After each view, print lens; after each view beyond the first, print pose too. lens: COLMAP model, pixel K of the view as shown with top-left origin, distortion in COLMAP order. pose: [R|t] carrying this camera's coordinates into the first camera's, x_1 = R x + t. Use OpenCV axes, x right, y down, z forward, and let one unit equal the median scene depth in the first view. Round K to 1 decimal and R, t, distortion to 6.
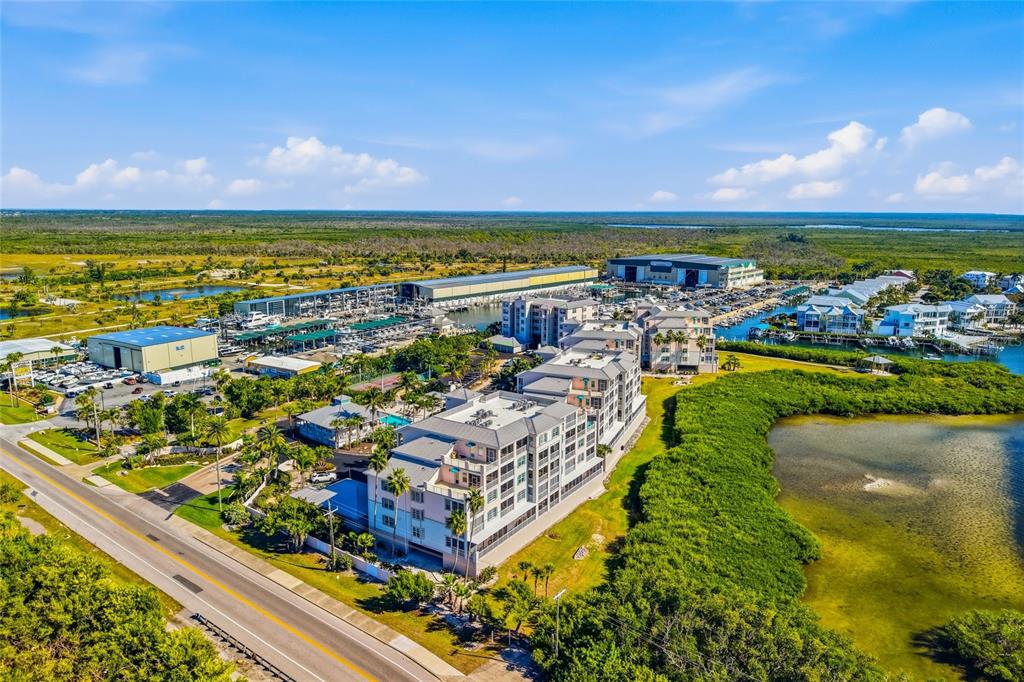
lens RADIAL K [[679.1, 0, 521.9], [0, 679.1, 333.5], [0, 0, 1]] dist [0.046040, -0.047834]
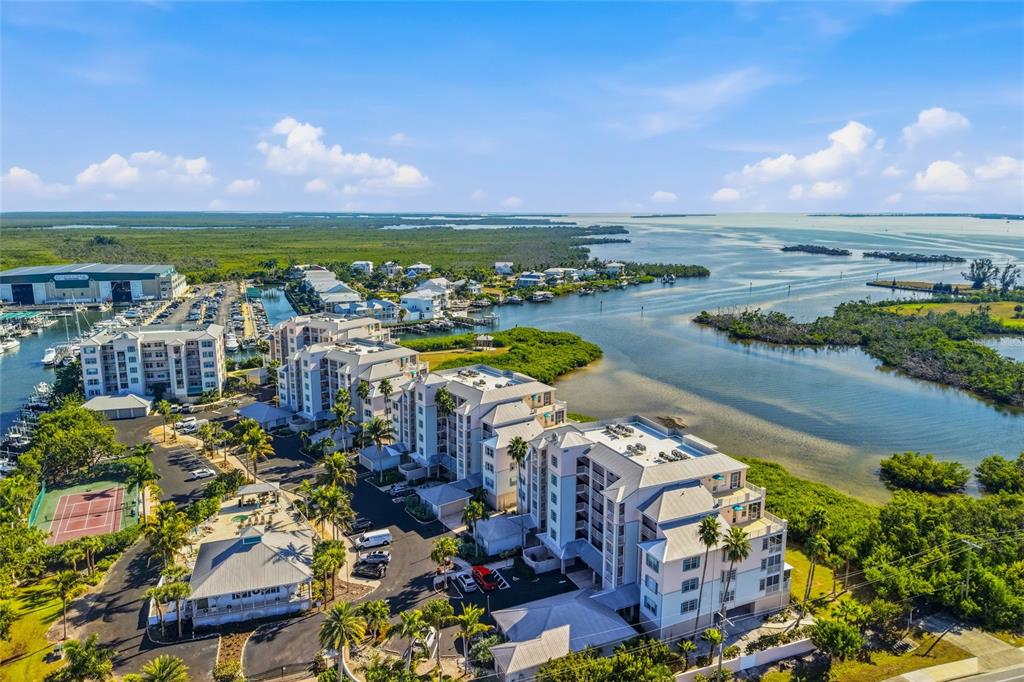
lens RADIAL K [[679.1, 0, 511.1], [0, 679.1, 335.8], [0, 0, 1]] dist [0.046040, -0.047834]
pose [[0.524888, -0.157231, 0.836523, -0.748503], [0.153663, 0.984147, 0.088560, -0.108112], [-0.837186, 0.082058, 0.540728, 0.592377]]
